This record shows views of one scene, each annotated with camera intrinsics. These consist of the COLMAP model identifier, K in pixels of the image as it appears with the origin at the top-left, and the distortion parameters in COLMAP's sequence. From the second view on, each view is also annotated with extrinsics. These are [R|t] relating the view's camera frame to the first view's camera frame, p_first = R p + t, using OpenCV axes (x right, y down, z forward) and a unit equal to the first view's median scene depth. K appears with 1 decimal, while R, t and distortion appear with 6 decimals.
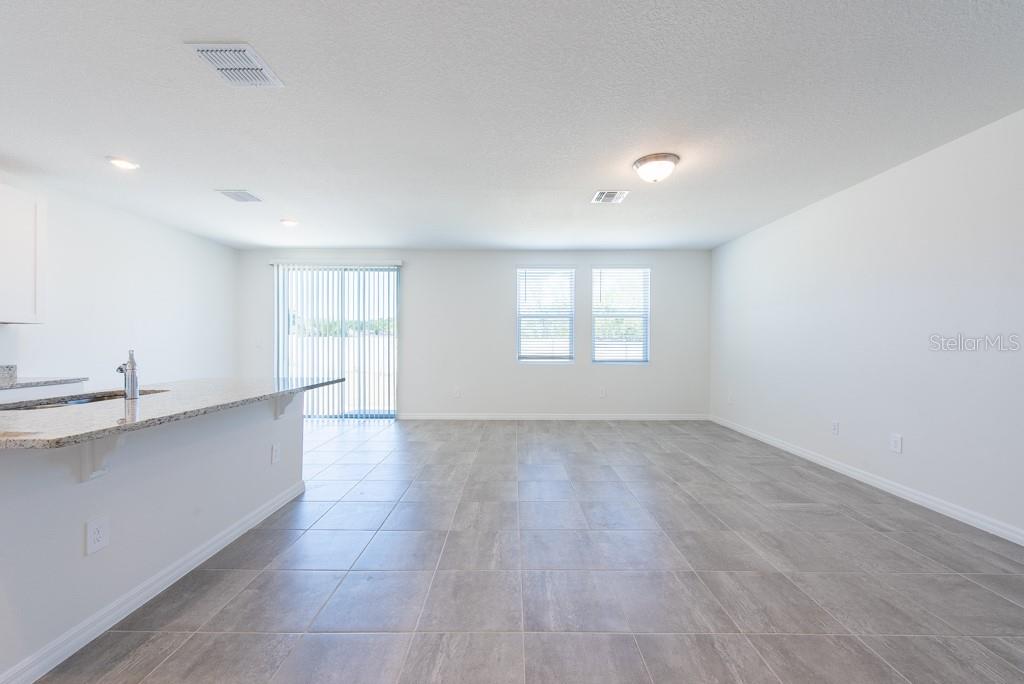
lens RADIAL K [[403.3, 0, 512.0], [0, 403.3, 342.0], [0, 0, 1]] dist [0.010894, -0.000428]
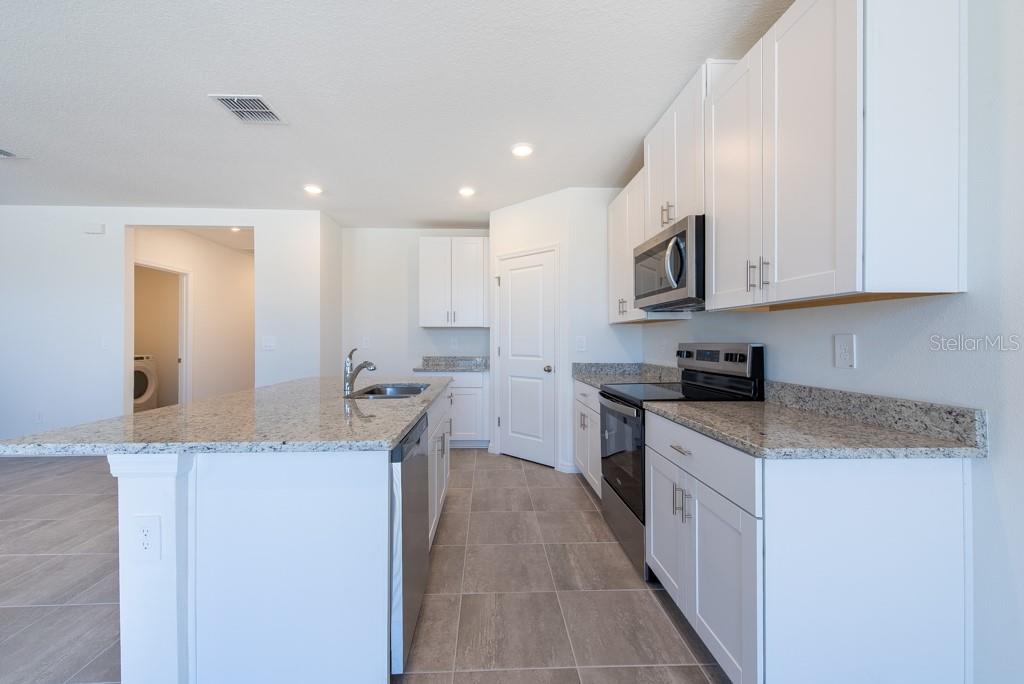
lens RADIAL K [[400.5, 0, 505.7], [0, 400.5, 340.0], [0, 0, 1]] dist [0.002101, 0.000076]
pose [[-0.998793, -0.004490, -0.048903, -0.865009], [-0.004398, 0.999988, -0.001980, -0.000133], [0.048911, -0.001763, -0.998802, 1.400351]]
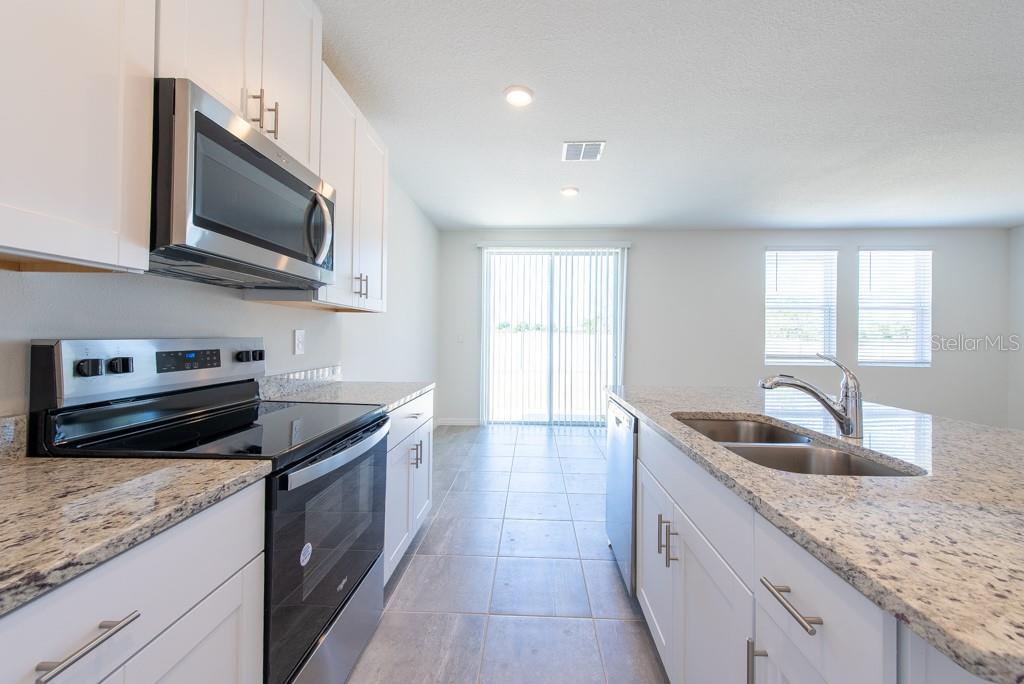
lens RADIAL K [[403.0, 0, 512.8], [0, 403.0, 330.1], [0, 0, 1]] dist [0.000868, -0.000012]
pose [[0.998939, 0.006739, -0.045559, -0.914869], [-0.007413, 0.999866, -0.014628, -0.002025], [0.045454, 0.014950, 0.998855, 0.271568]]
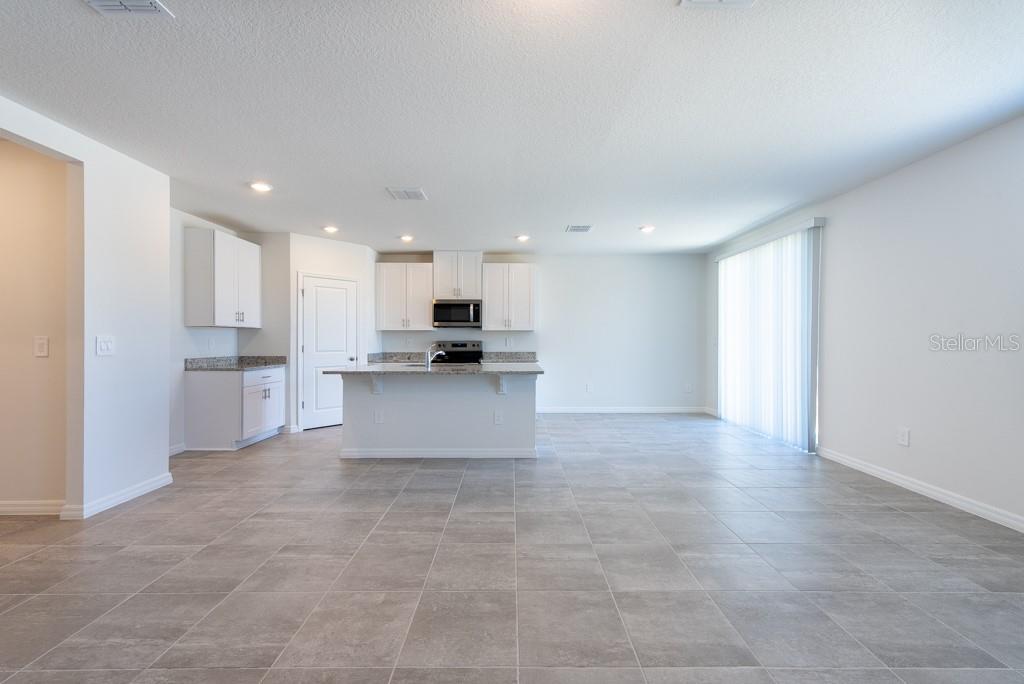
lens RADIAL K [[403.3, 0, 512.0], [0, 403.3, 342.0], [0, 0, 1]] dist [0.010894, -0.000428]
pose [[0.007737, 0.005163, -0.999957, 0.759203], [-0.000418, 0.999987, 0.005160, -0.002470], [0.999970, 0.000378, 0.007739, 0.929648]]
